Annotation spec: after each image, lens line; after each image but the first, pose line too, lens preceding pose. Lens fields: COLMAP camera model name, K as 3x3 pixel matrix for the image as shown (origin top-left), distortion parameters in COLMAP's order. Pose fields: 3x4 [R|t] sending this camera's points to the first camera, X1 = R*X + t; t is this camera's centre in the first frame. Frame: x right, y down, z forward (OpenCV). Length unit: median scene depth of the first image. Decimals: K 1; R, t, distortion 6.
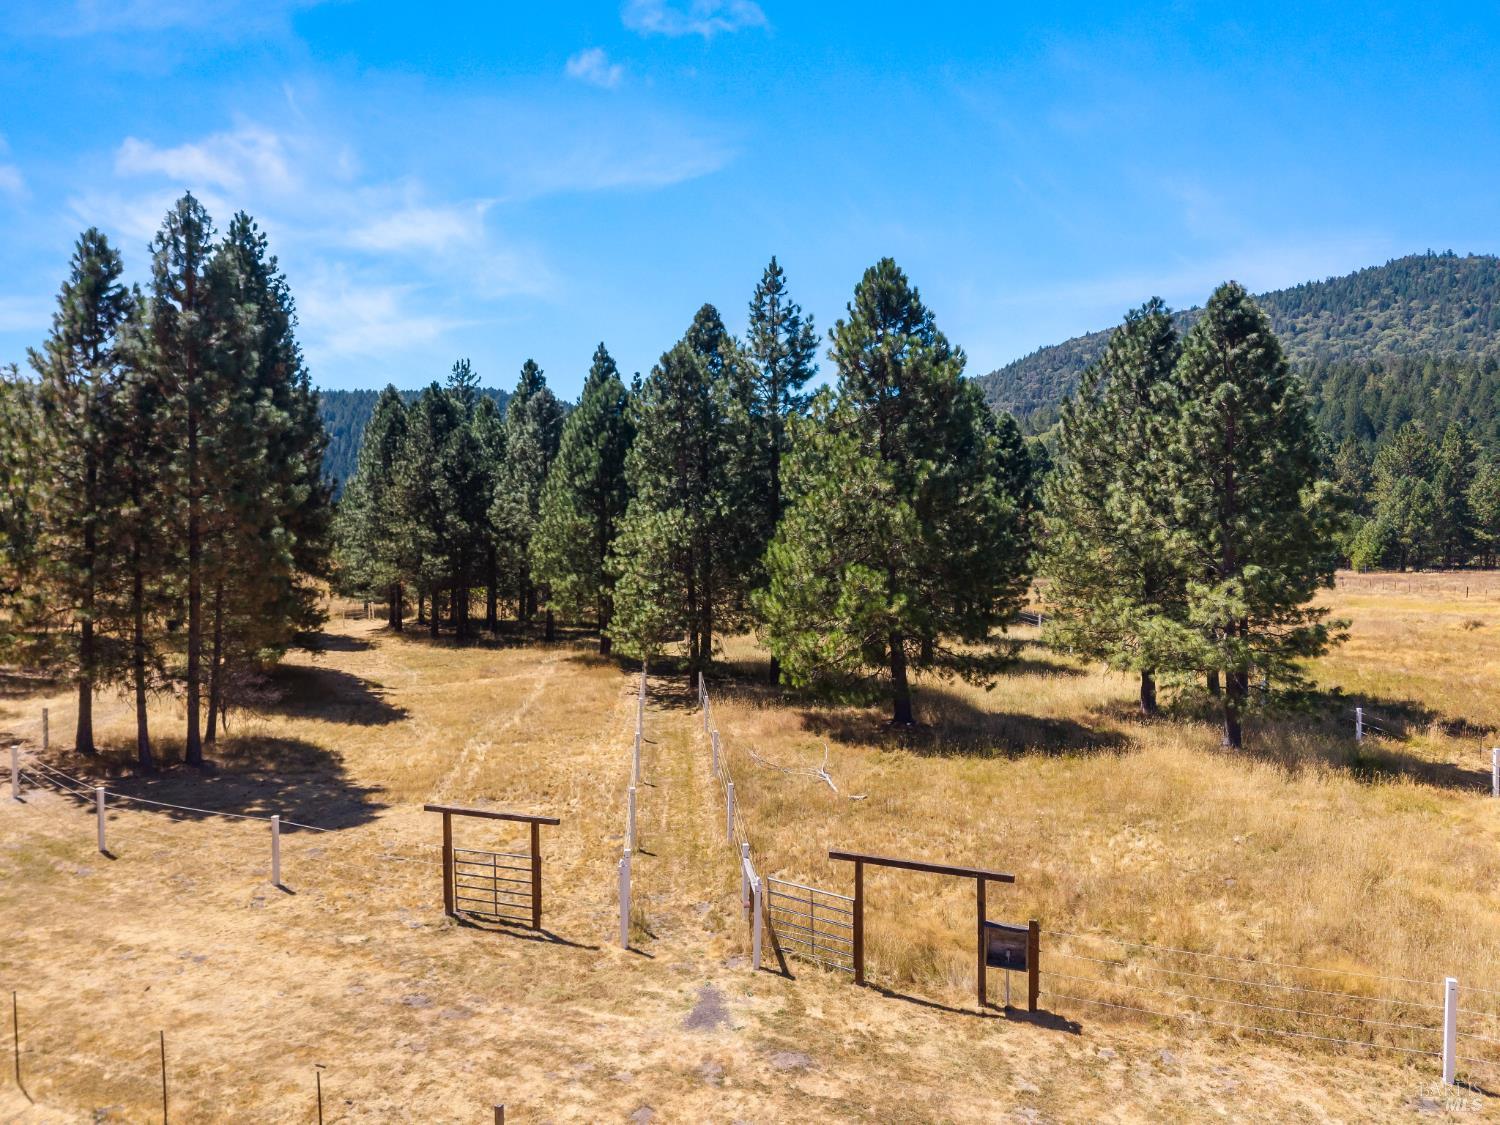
lens RADIAL K [[1001.1, 0, 766.9], [0, 1001.1, 605.9], [0, 0, 1]] dist [0.021807, -0.021400]
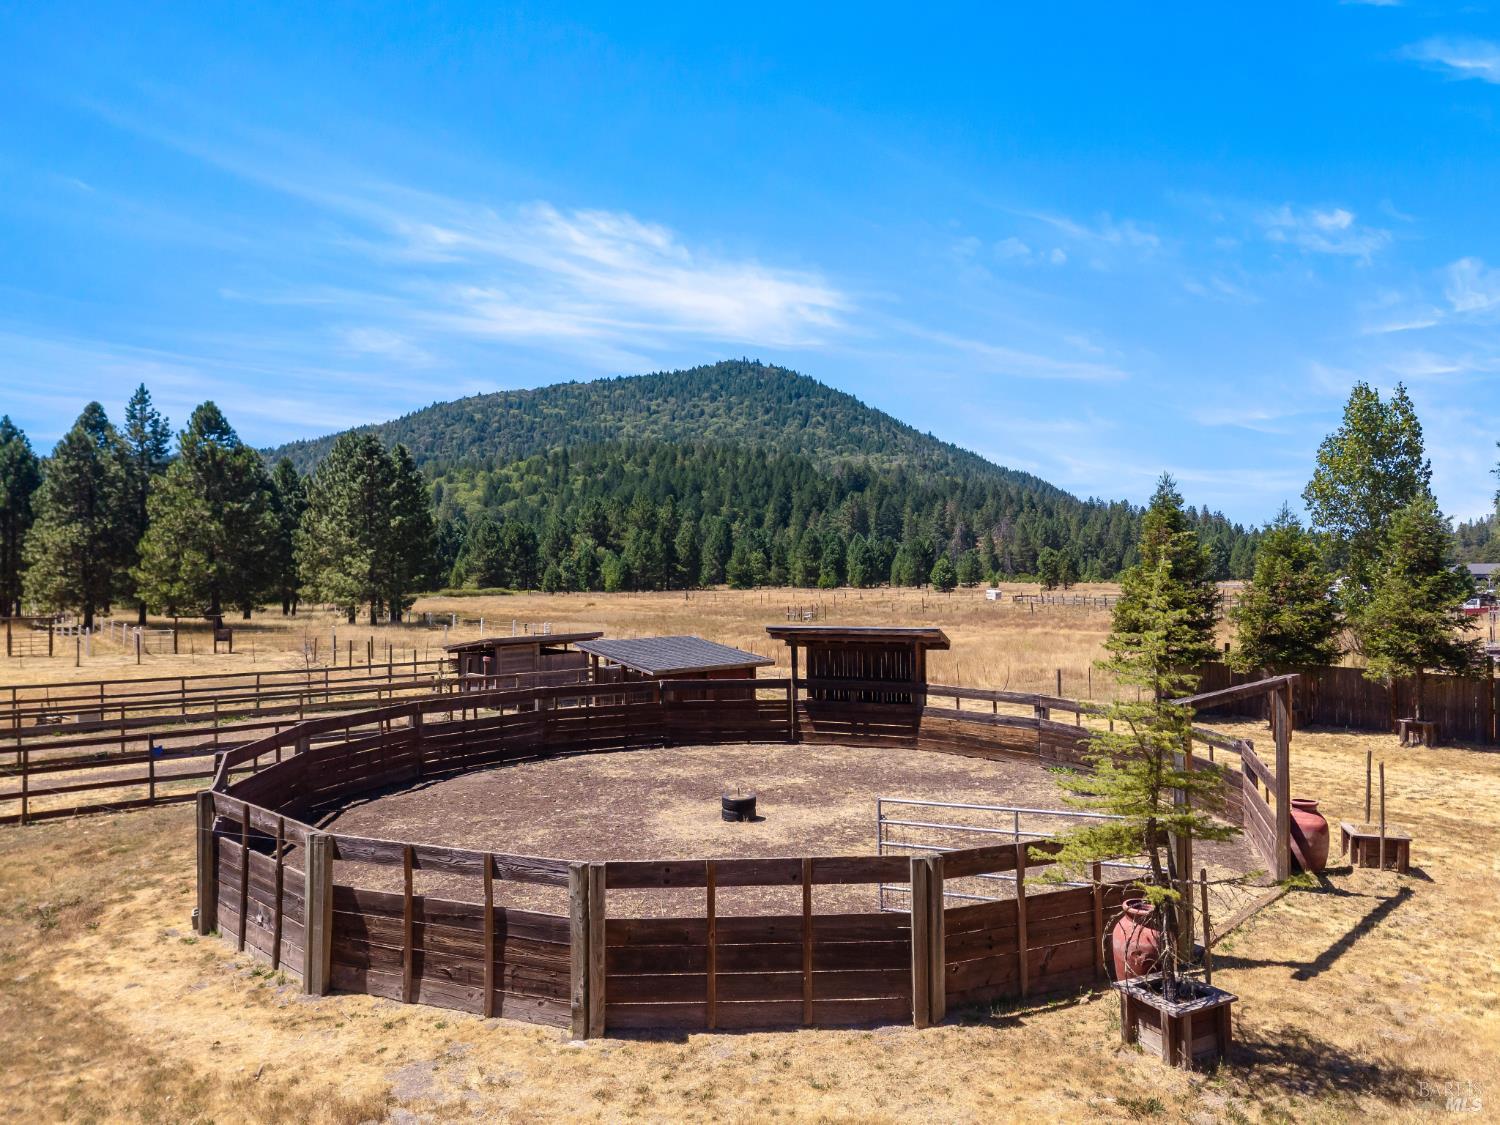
lens RADIAL K [[1001.1, 0, 748.2], [0, 1001.1, 575.8], [0, 0, 1]] dist [0.021807, -0.021400]
pose [[0.848603, 0.003969, 0.529016, -0.023003], [0.038675, 0.996831, -0.069517, 0.146235], [-0.527615, 0.079452, 0.845760, -0.993843]]
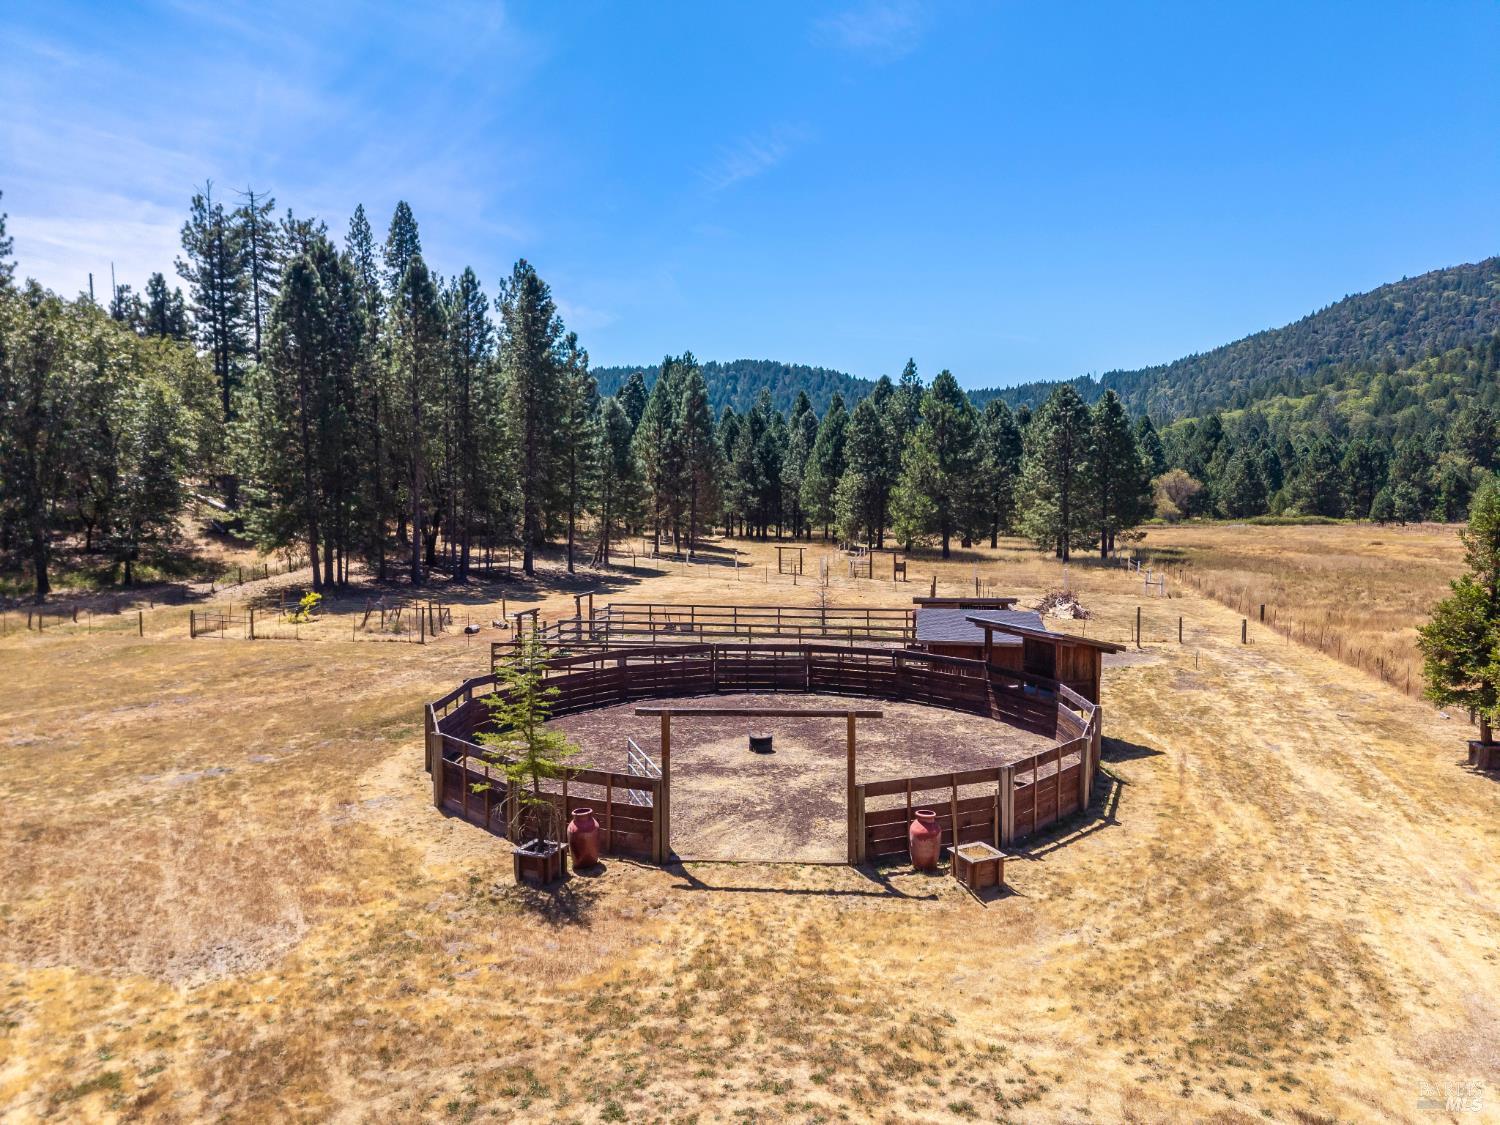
lens RADIAL K [[1001.1, 0, 740.0], [0, 1001.1, 567.0], [0, 0, 1]] dist [0.021807, -0.021400]
pose [[0.958000, 0.025419, -0.285640, 0.279504], [-0.026159, 0.999657, 0.001227, 0.112817], [0.285573, 0.006296, 0.958336, -1.178238]]
